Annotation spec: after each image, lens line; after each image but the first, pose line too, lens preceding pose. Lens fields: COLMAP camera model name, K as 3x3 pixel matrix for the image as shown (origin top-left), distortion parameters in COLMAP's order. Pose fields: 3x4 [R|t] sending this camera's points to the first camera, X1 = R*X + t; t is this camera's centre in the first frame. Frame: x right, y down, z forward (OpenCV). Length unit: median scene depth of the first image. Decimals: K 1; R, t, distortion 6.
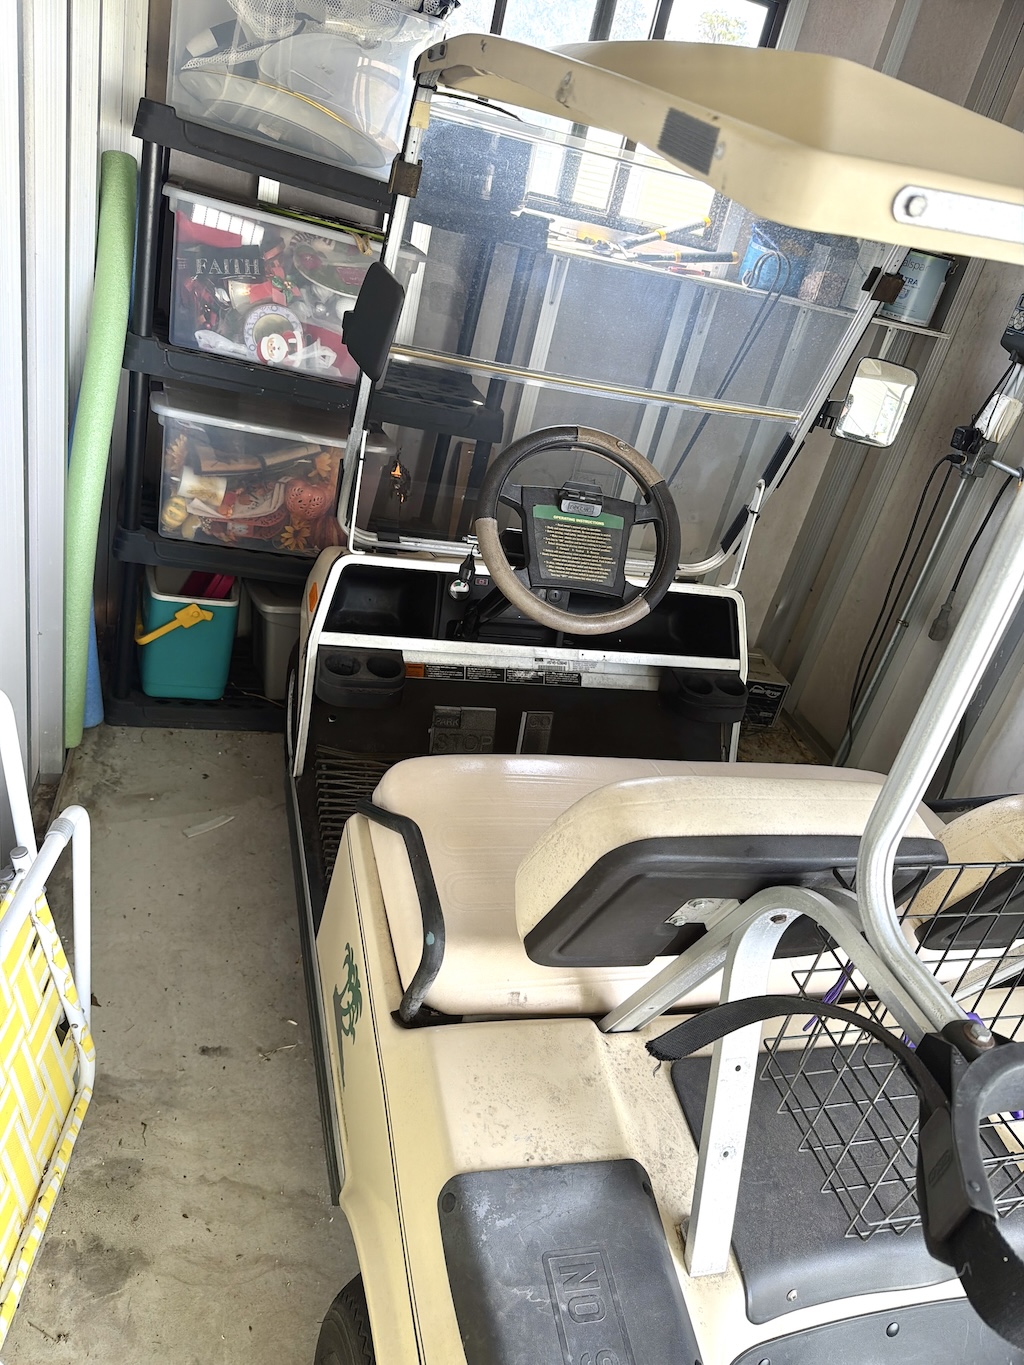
lens RADIAL K [[965.5, 0, 512.0], [0, 965.5, 682.5], [0, 0, 1]] dist [0.037684, -0.075299]
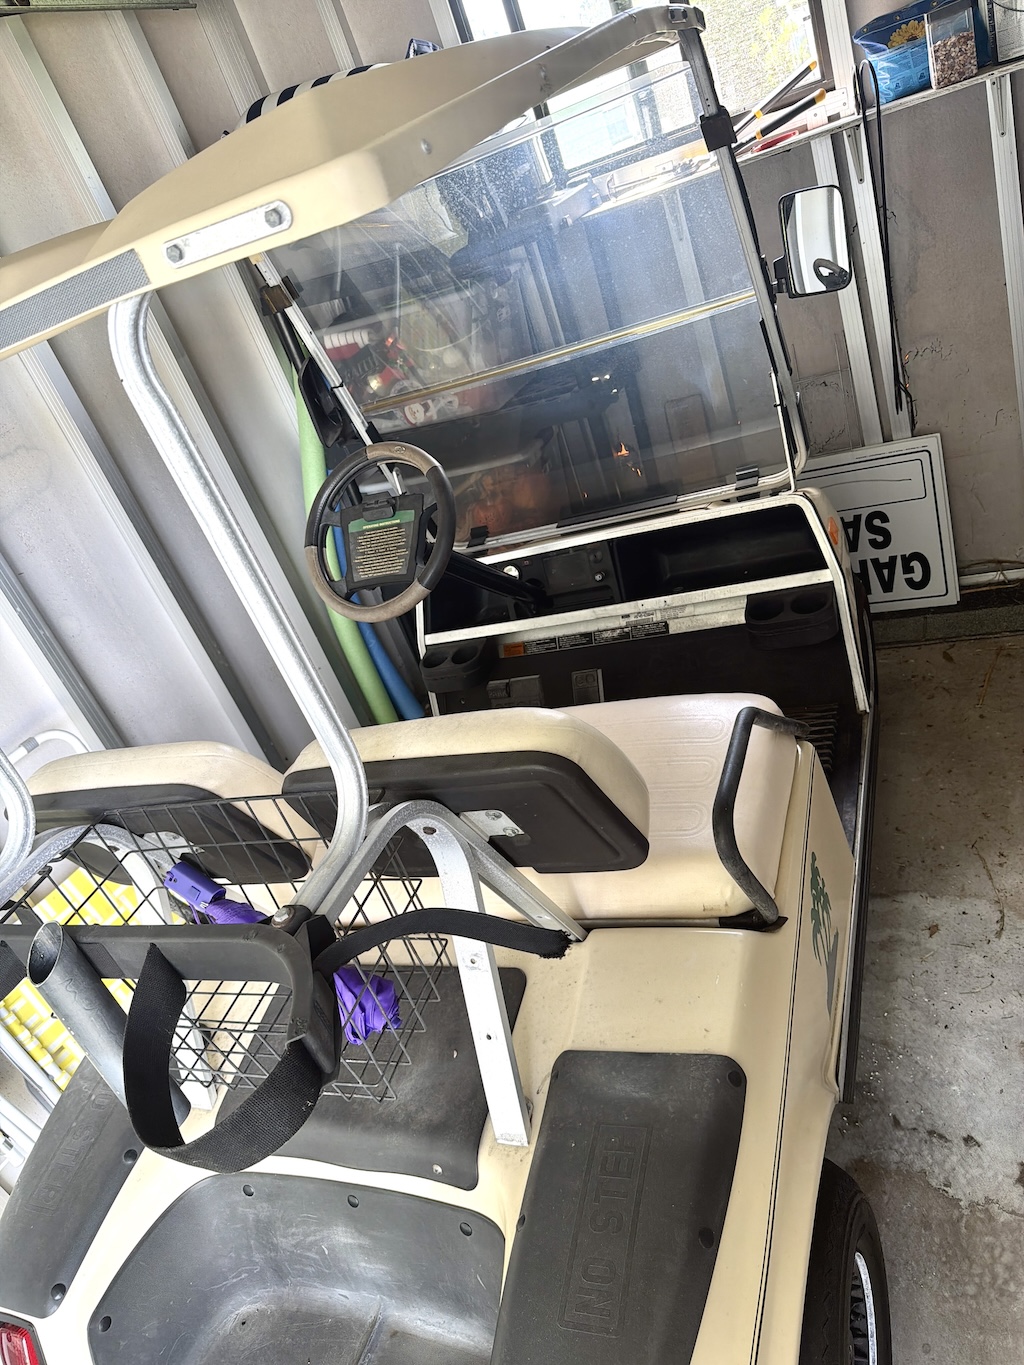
lens RADIAL K [[965.5, 0, 512.0], [0, 965.5, 682.5], [0, 0, 1]] dist [0.037684, -0.075299]
pose [[0.666599, -0.137393, -0.732645, 0.702734], [0.166201, 0.985519, -0.033596, 0.061357], [0.726651, -0.099371, 0.679782, 0.205430]]
